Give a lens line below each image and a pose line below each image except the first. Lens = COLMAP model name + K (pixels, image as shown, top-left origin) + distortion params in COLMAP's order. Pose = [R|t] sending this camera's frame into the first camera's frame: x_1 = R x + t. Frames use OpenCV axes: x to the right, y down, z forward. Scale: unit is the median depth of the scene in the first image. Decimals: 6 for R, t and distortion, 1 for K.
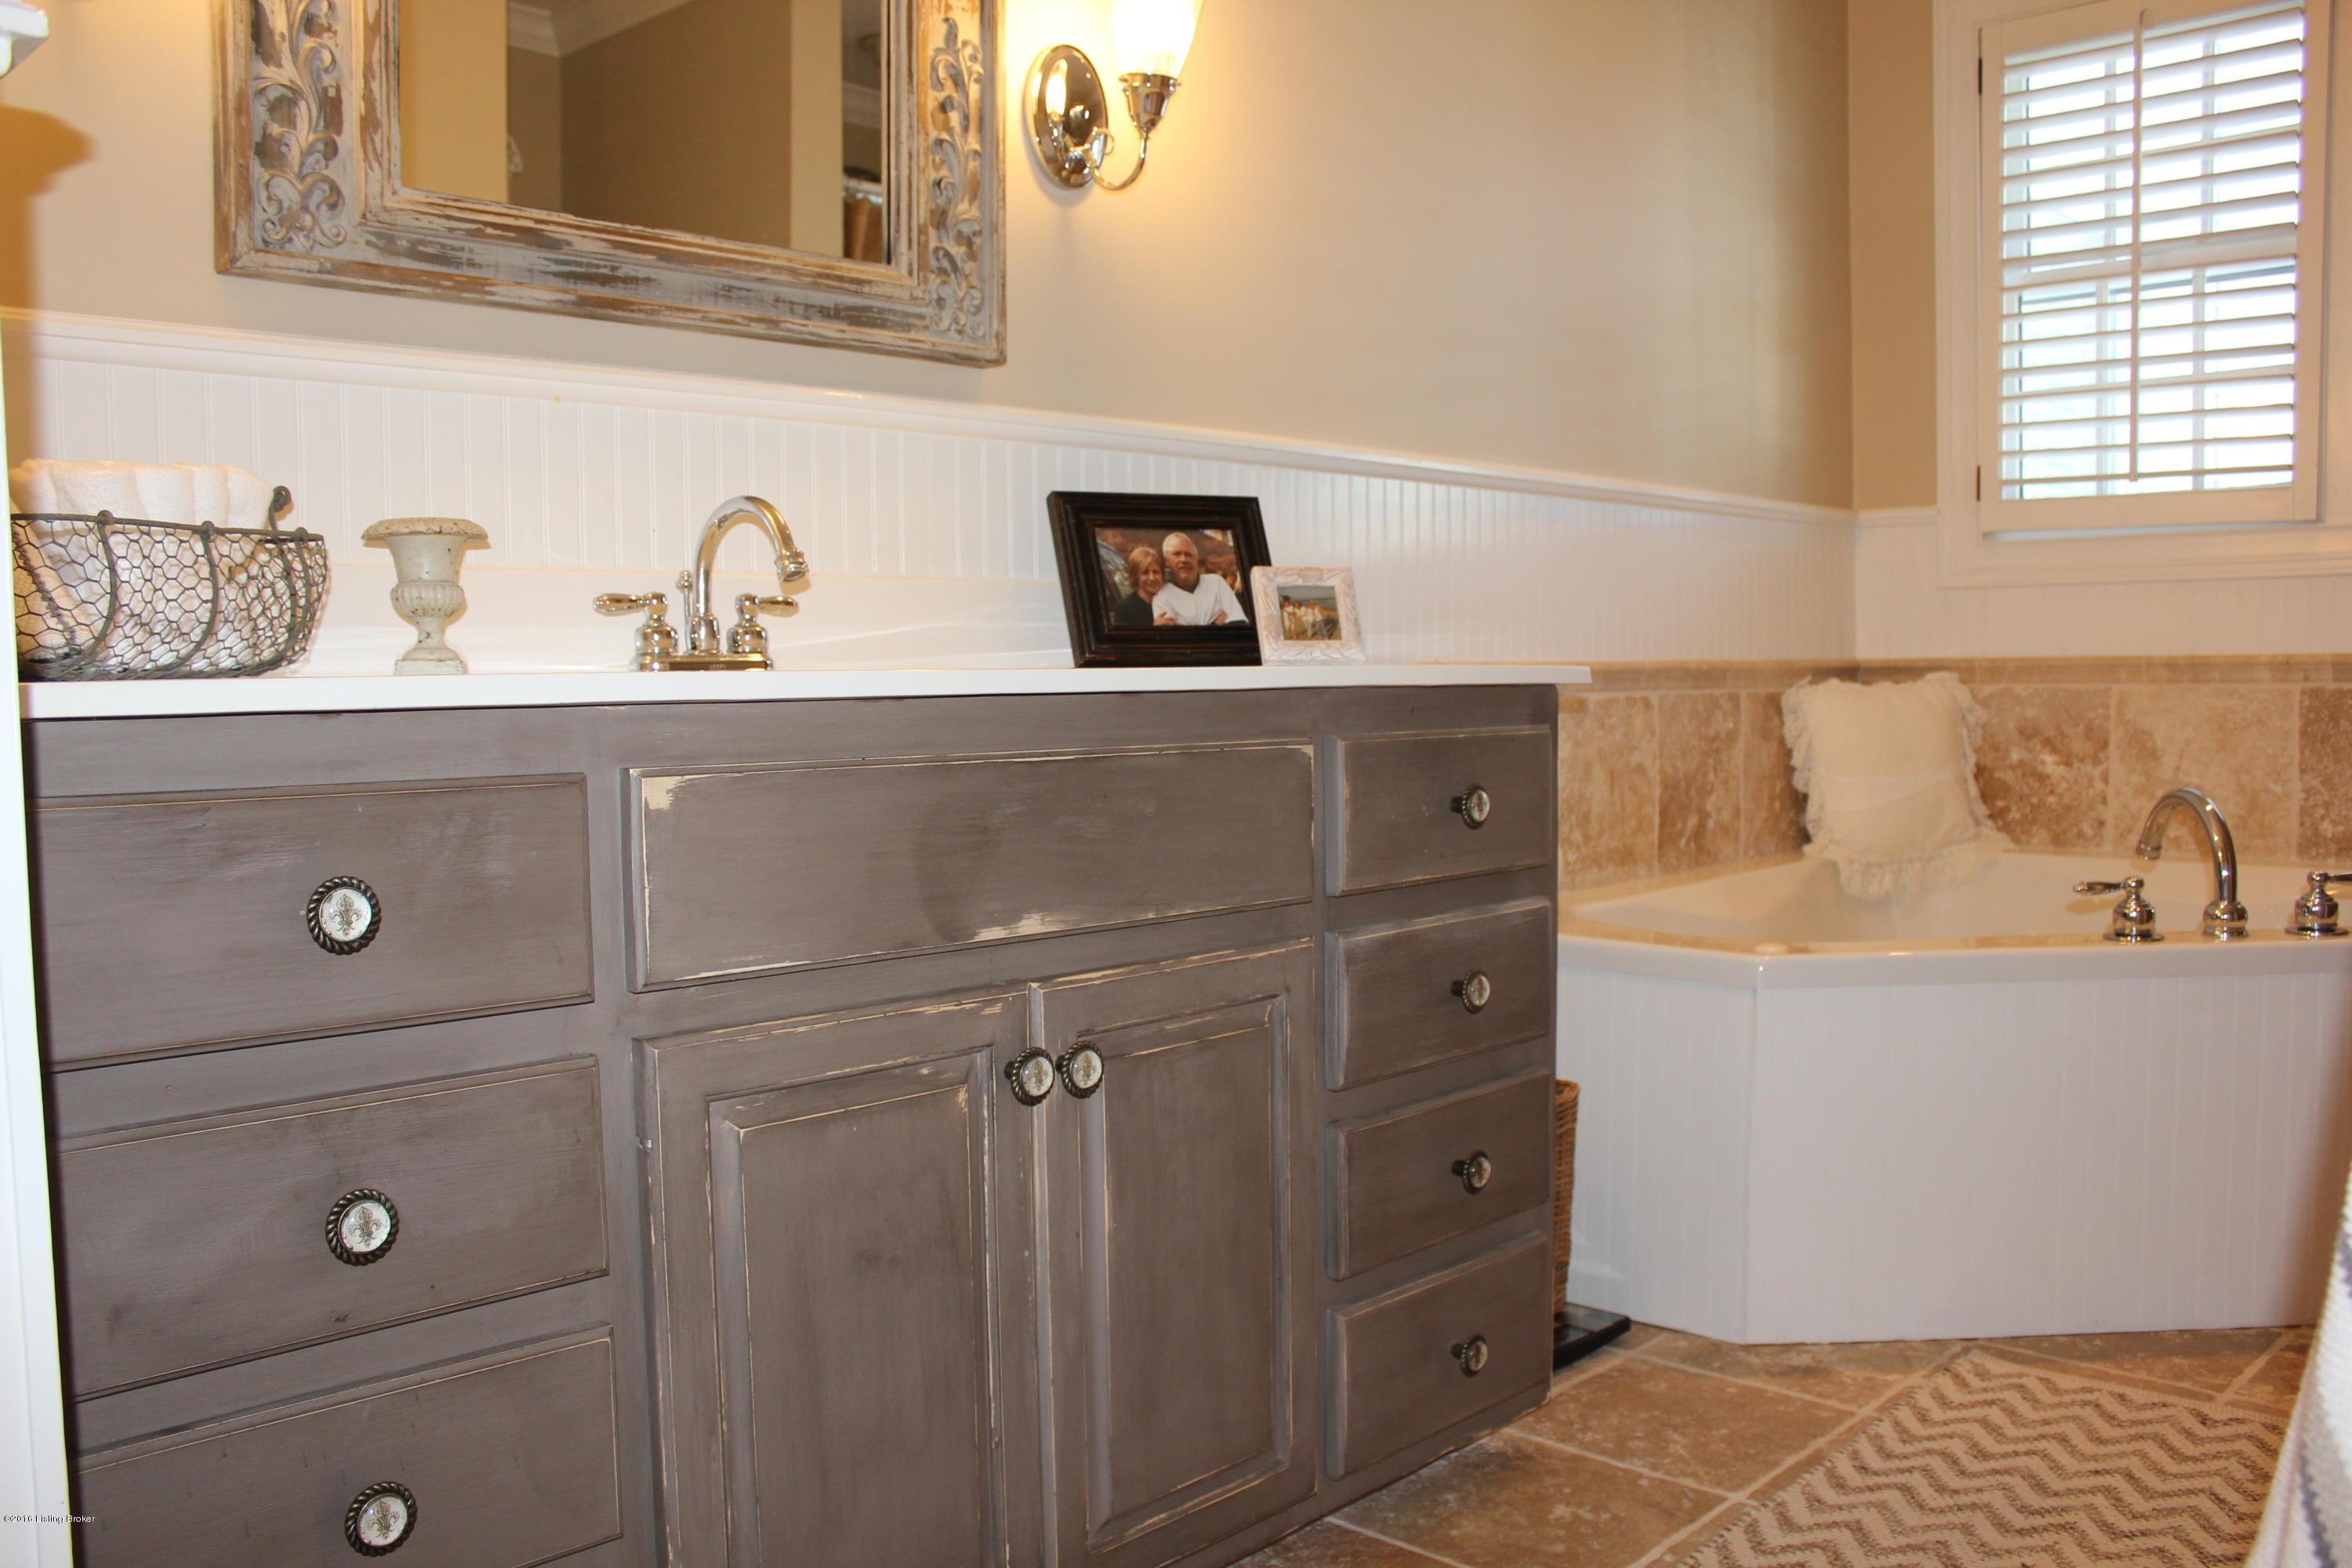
lens RADIAL K [[1926.2, 0, 1179.2], [0, 1926.2, 799.9], [0, 0, 1]] dist [-0.164054, 0.148929]
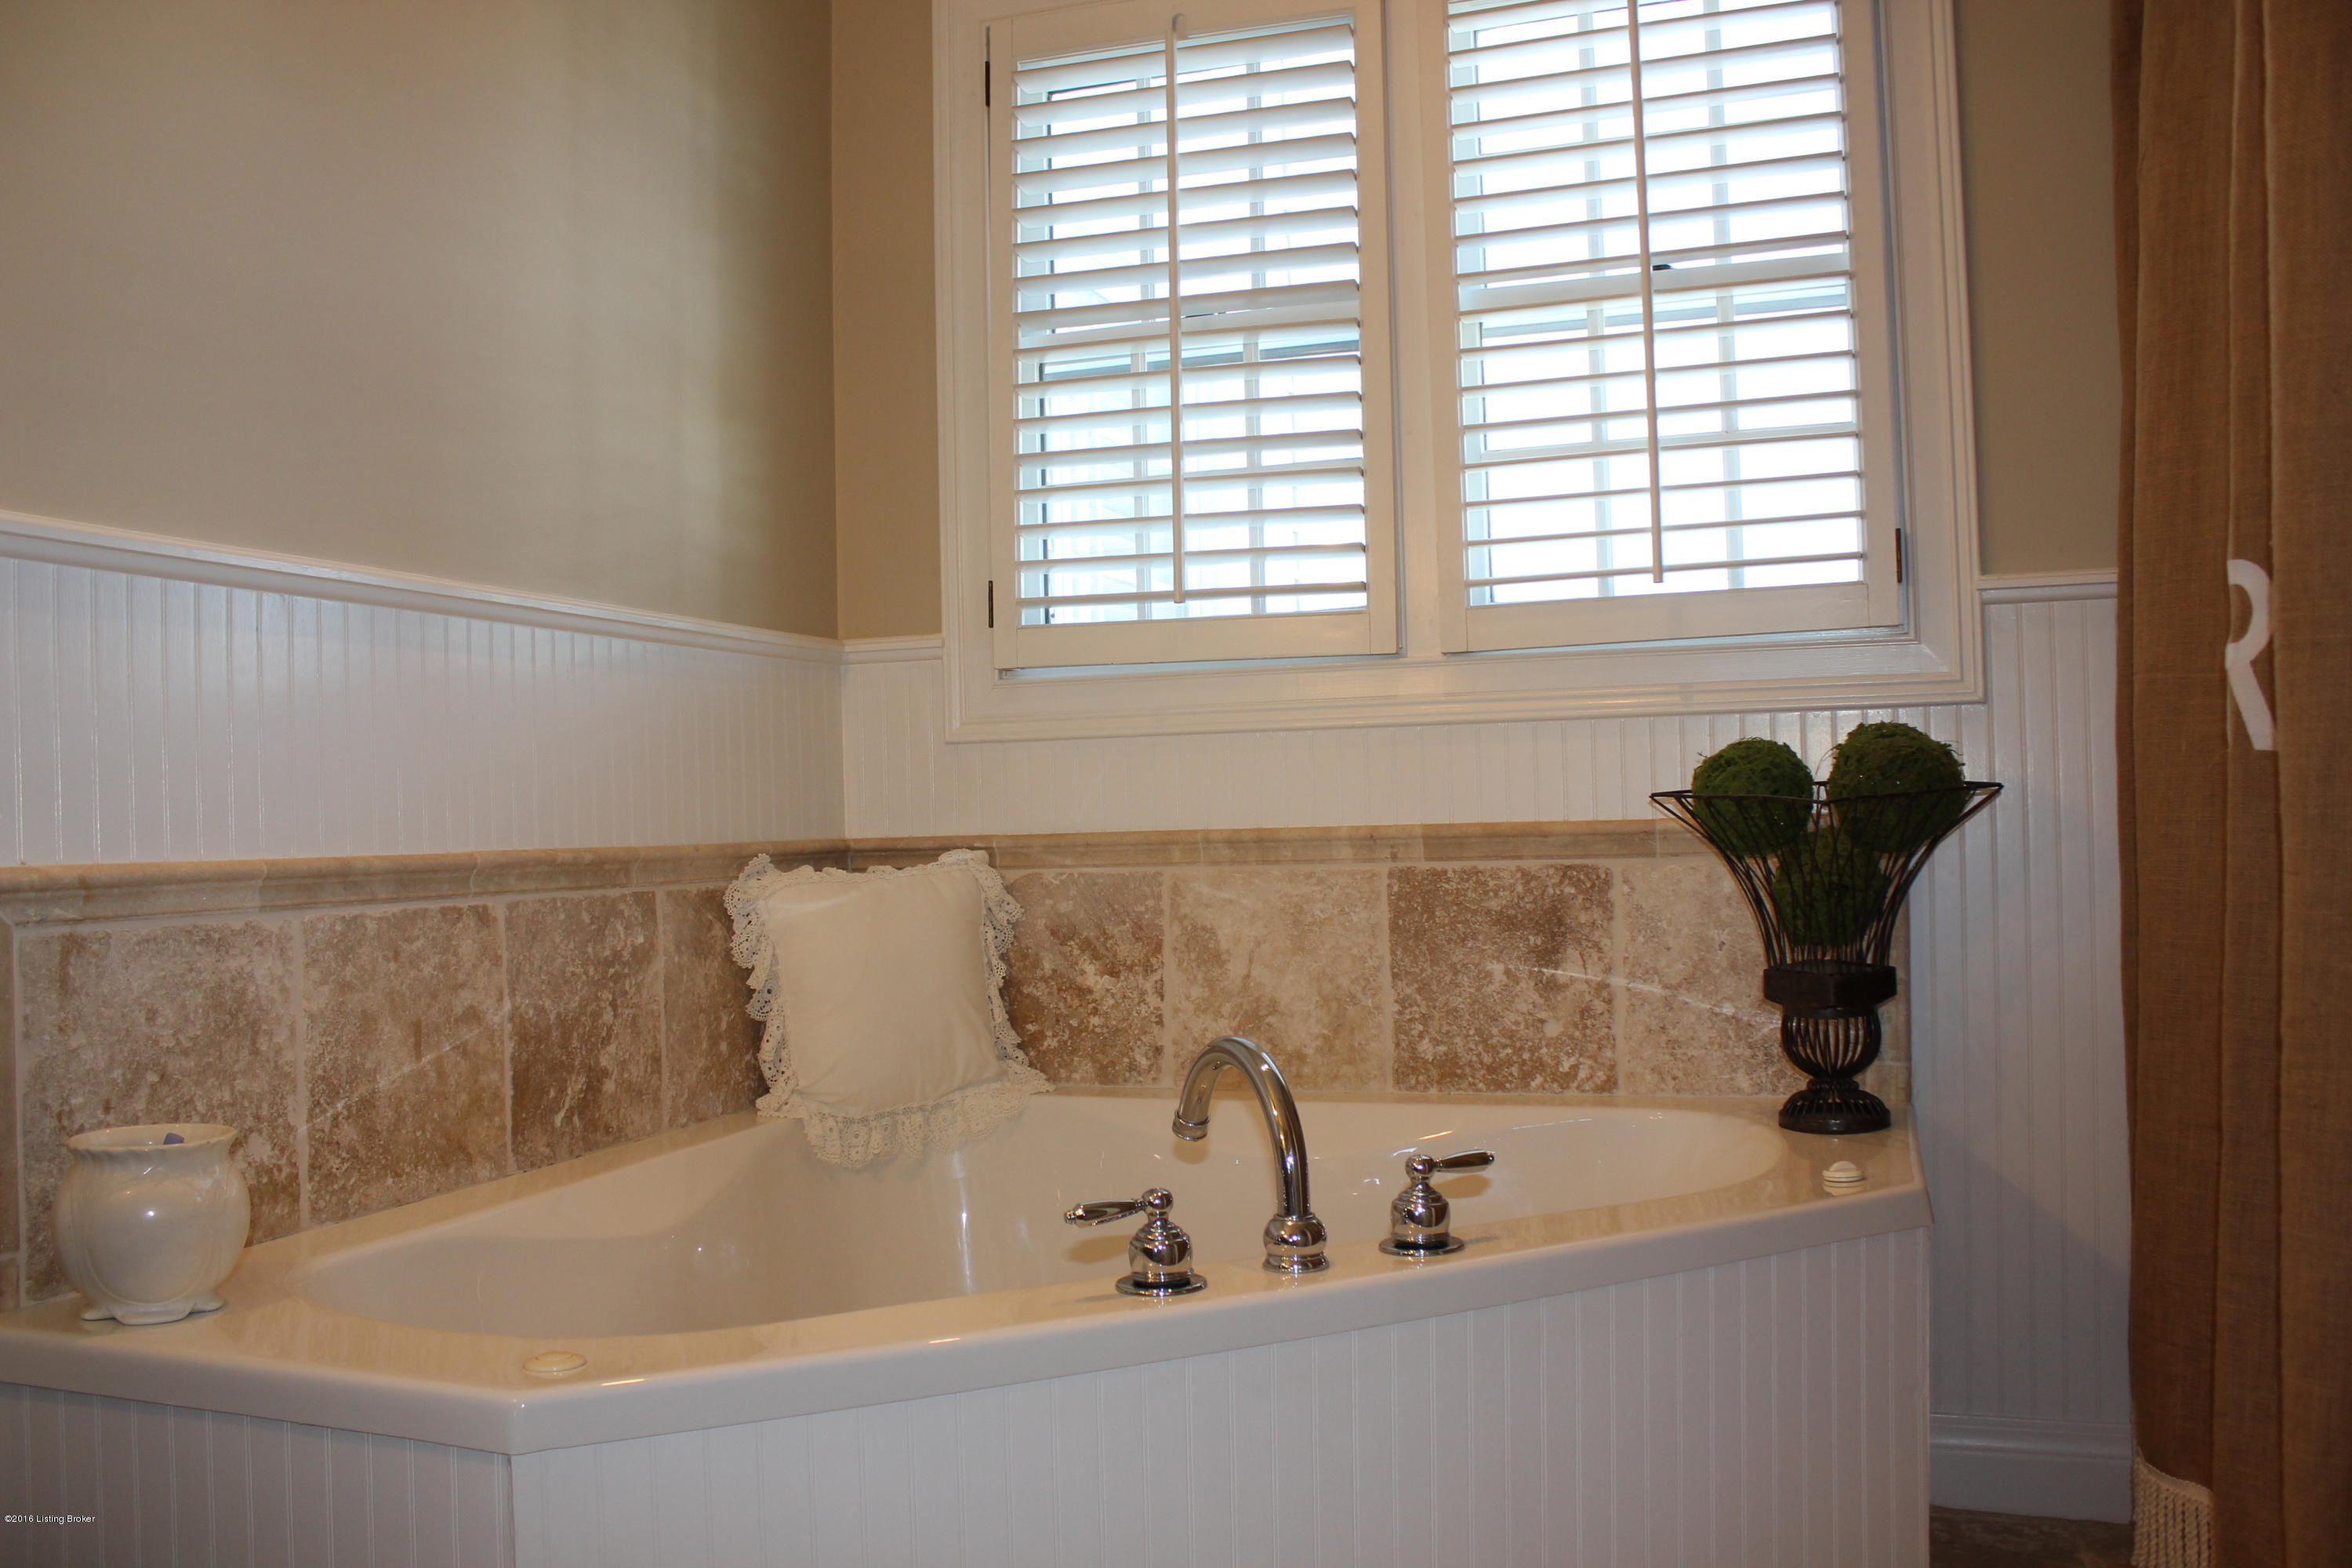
lens RADIAL K [[1926.2, 0, 1179.2], [0, 1926.2, 799.9], [0, 0, 1]] dist [-0.164054, 0.148929]
pose [[0.907874, -0.003977, 0.419225, 0.182446], [0.039818, 0.996253, -0.076779, -0.029657], [-0.417348, 0.086399, 0.904630, 0.293736]]
